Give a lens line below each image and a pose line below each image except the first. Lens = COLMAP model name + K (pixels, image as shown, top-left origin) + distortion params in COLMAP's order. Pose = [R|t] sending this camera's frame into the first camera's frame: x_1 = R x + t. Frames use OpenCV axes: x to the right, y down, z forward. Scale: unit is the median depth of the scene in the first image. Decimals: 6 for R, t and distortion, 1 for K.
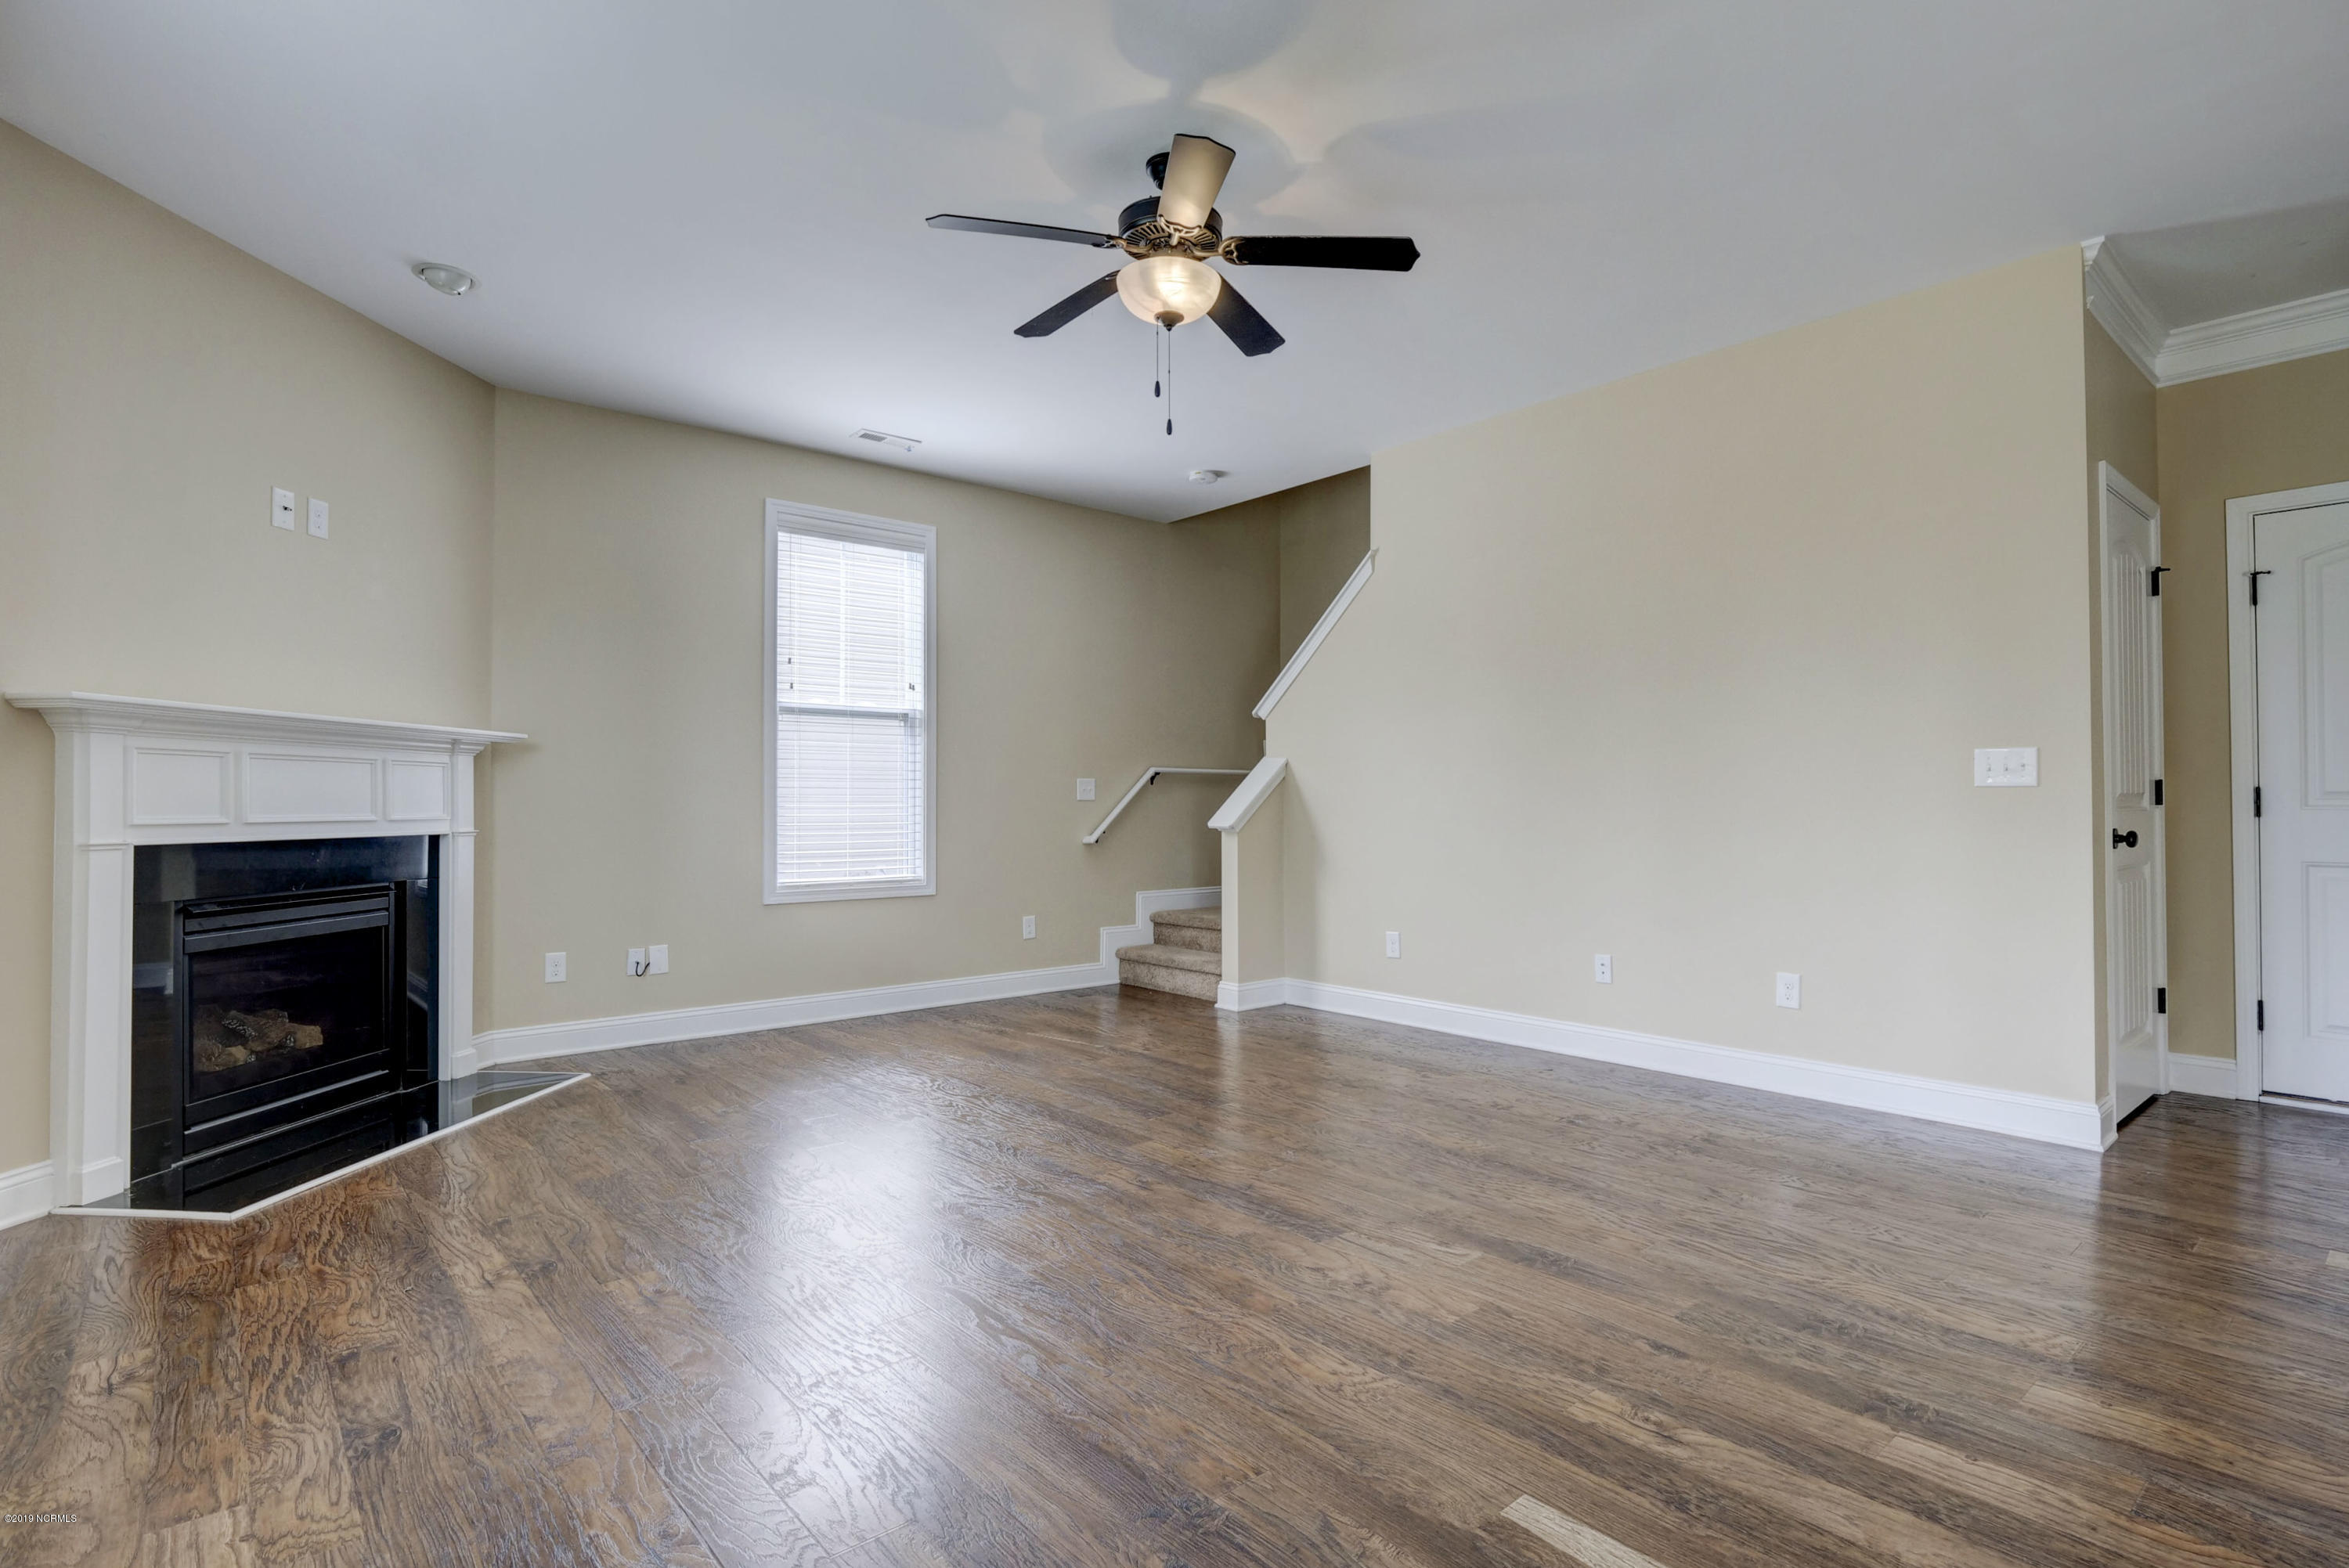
lens RADIAL K [[1143.0, 0, 1174.5], [0, 1143.0, 784.0], [0, 0, 1]] dist [-0.000432, -0.000457]
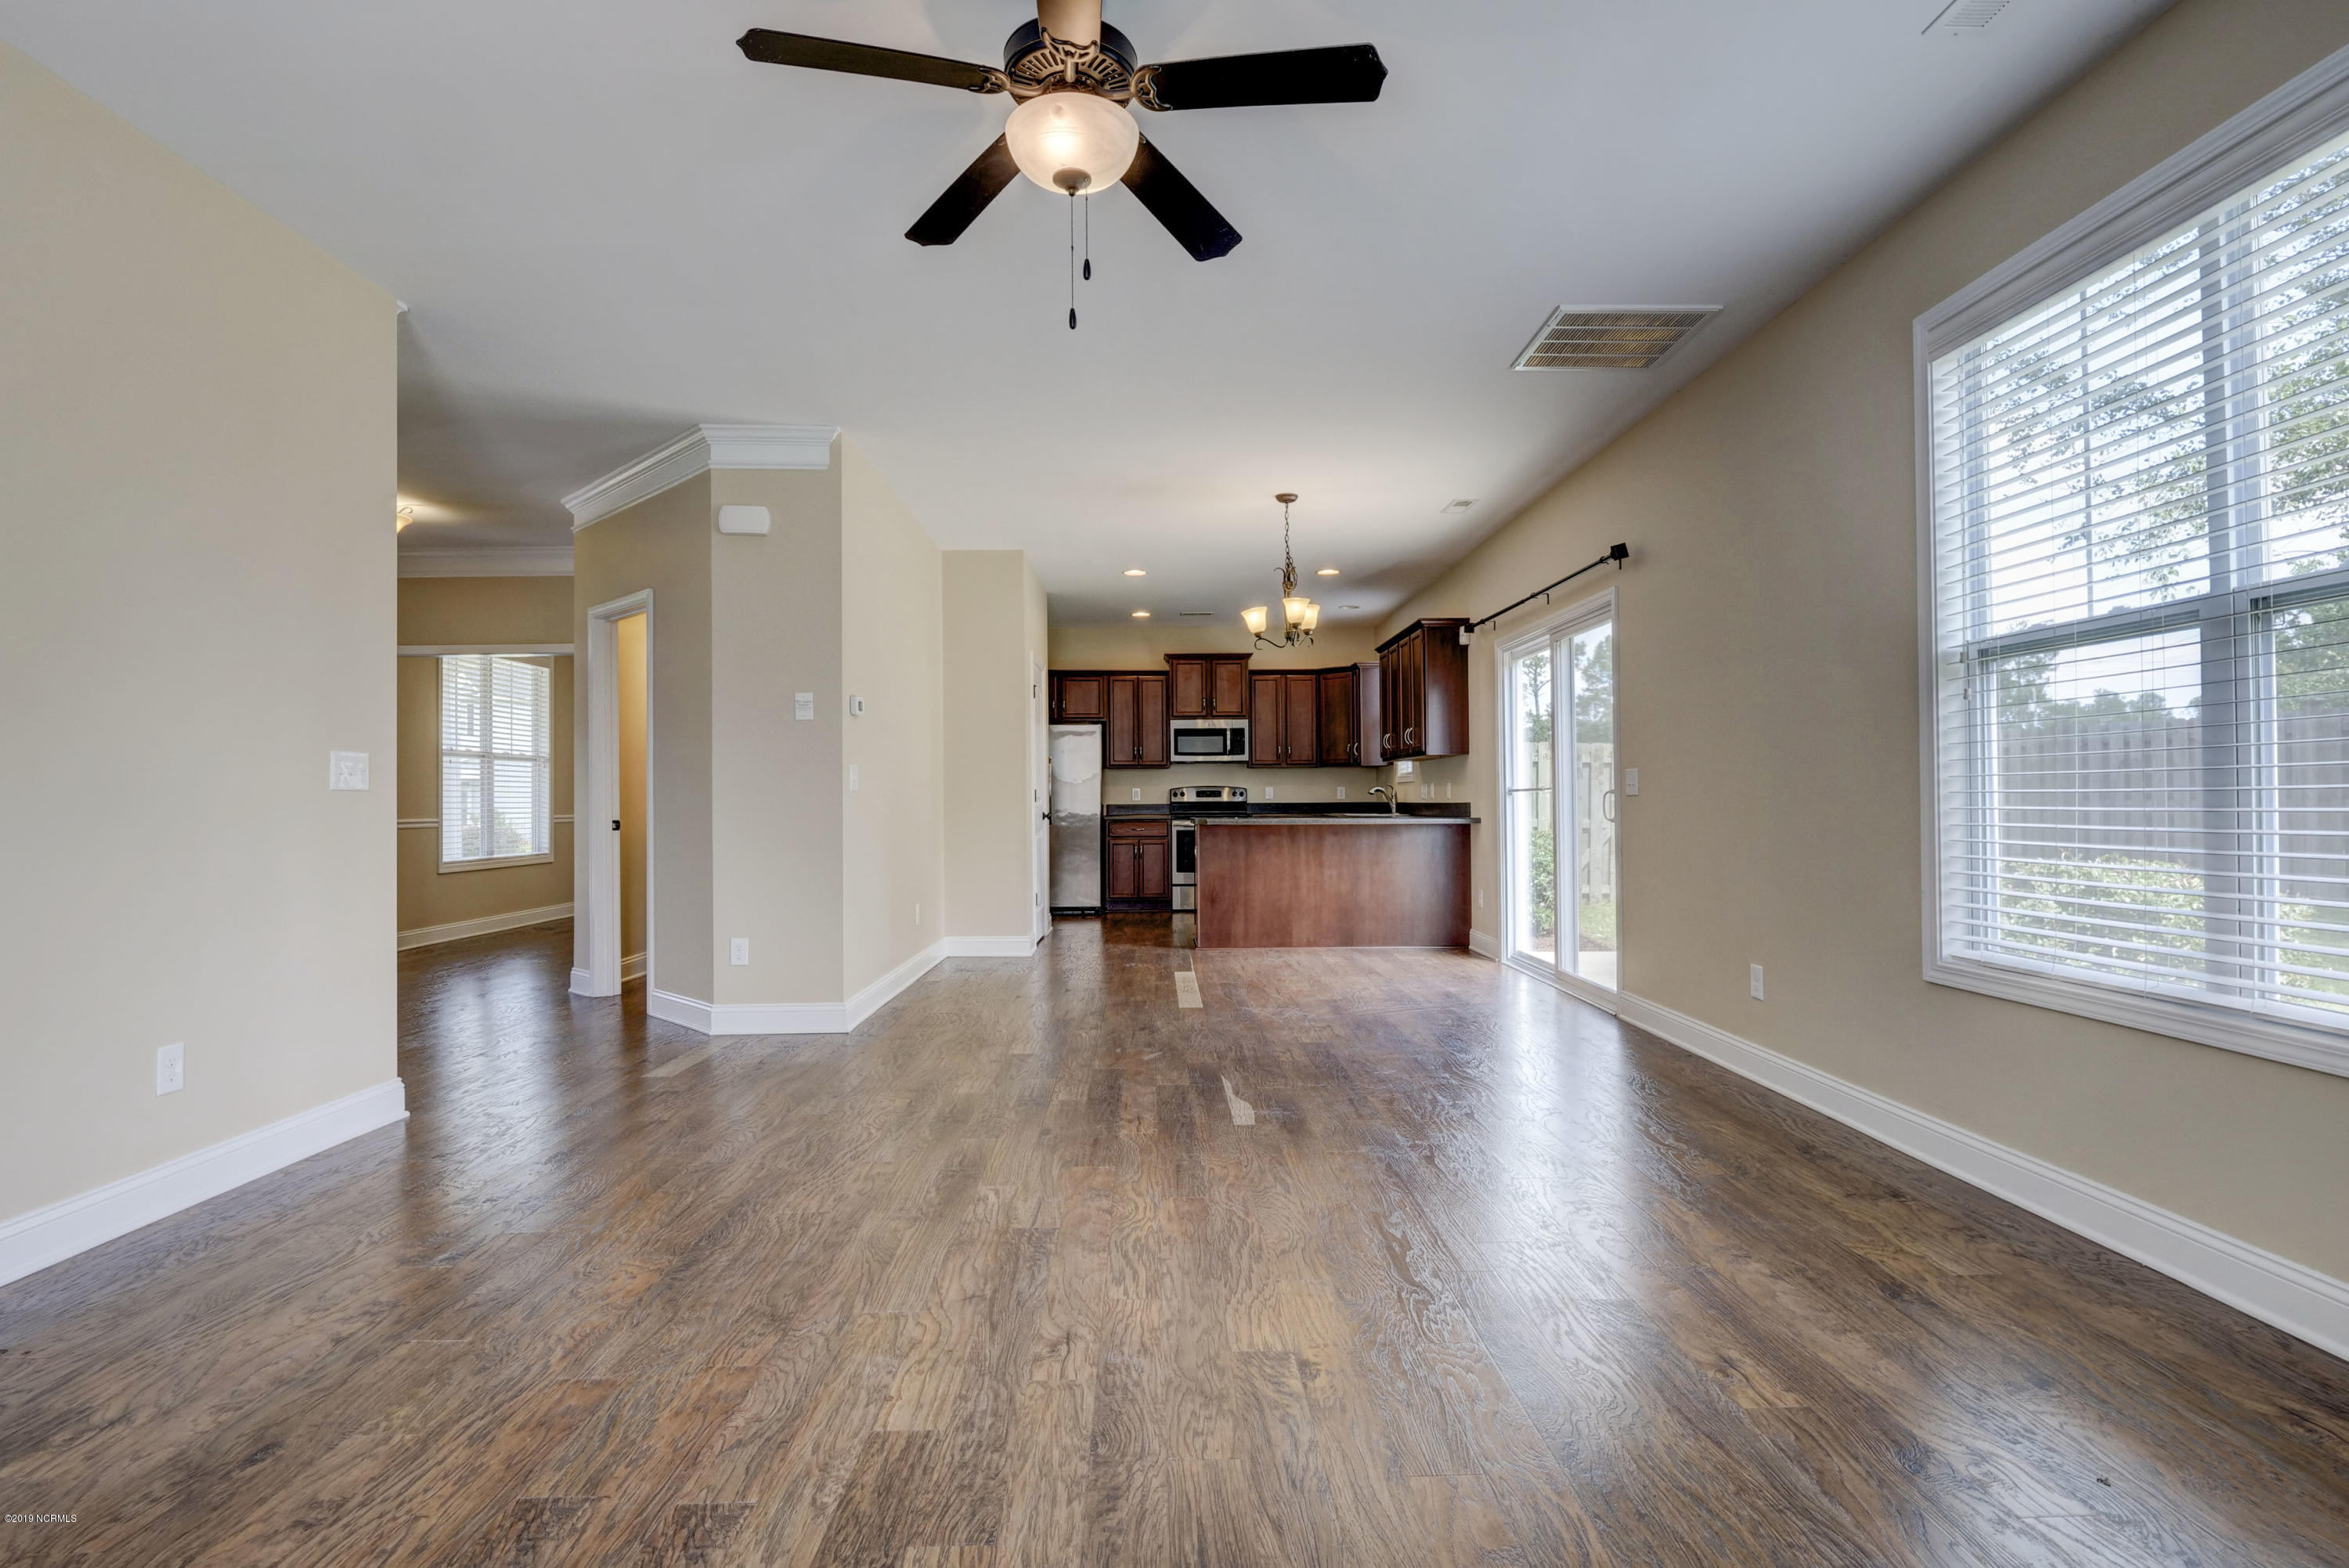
lens RADIAL K [[1143.0, 0, 1174.5], [0, 1143.0, 784.0], [0, 0, 1]] dist [-0.000432, -0.000457]
pose [[-0.773912, 0.015808, 0.633096, -0.764725], [-0.003096, 0.999582, -0.028744, 0.038540], [-0.633286, -0.024205, -0.773540, 2.165762]]
